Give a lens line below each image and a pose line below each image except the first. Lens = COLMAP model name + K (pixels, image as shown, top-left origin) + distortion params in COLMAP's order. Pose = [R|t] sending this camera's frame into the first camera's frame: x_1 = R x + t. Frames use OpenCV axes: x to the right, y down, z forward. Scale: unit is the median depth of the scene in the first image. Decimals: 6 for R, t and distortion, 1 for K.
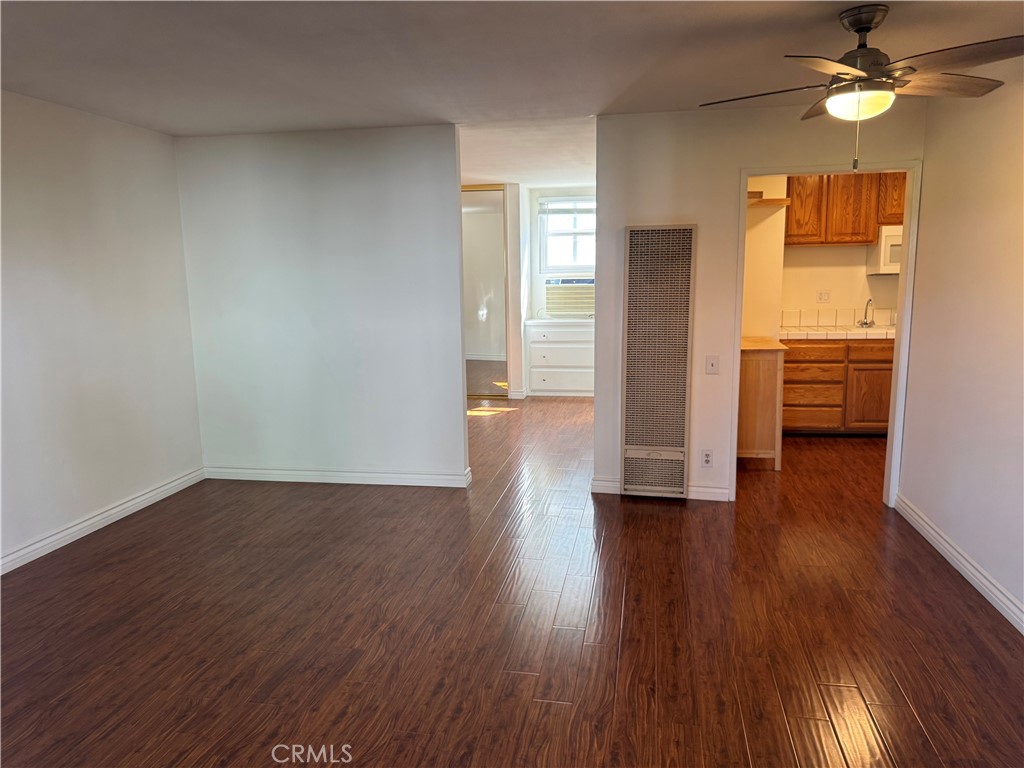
lens RADIAL K [[727.2, 0, 509.6], [0, 727.2, 381.9], [0, 0, 1]] dist [-0.002259, 0.000567]
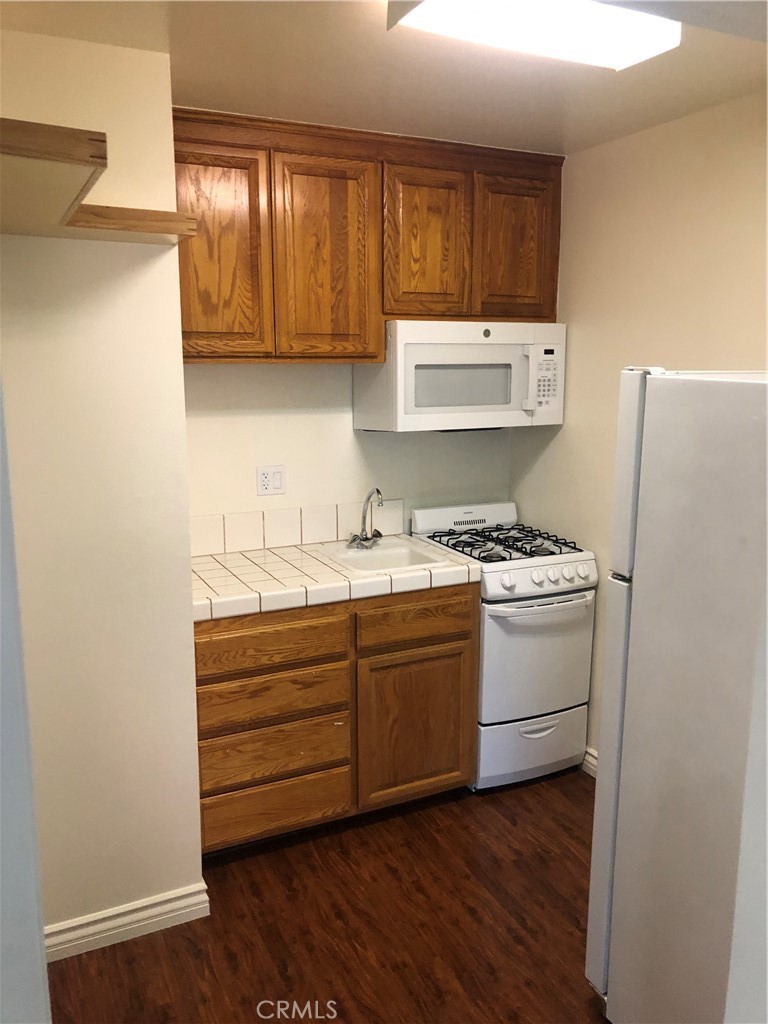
lens RADIAL K [[832.9, 0, 381.9], [0, 832.9, 515.4], [0, 0, 1]] dist [0.038077, -0.003156]
pose [[0.802604, -0.086296, 0.590237, 0.208233], [0.080741, 0.996090, 0.035842, -0.118177], [-0.591022, 0.018890, 0.806434, 0.610410]]
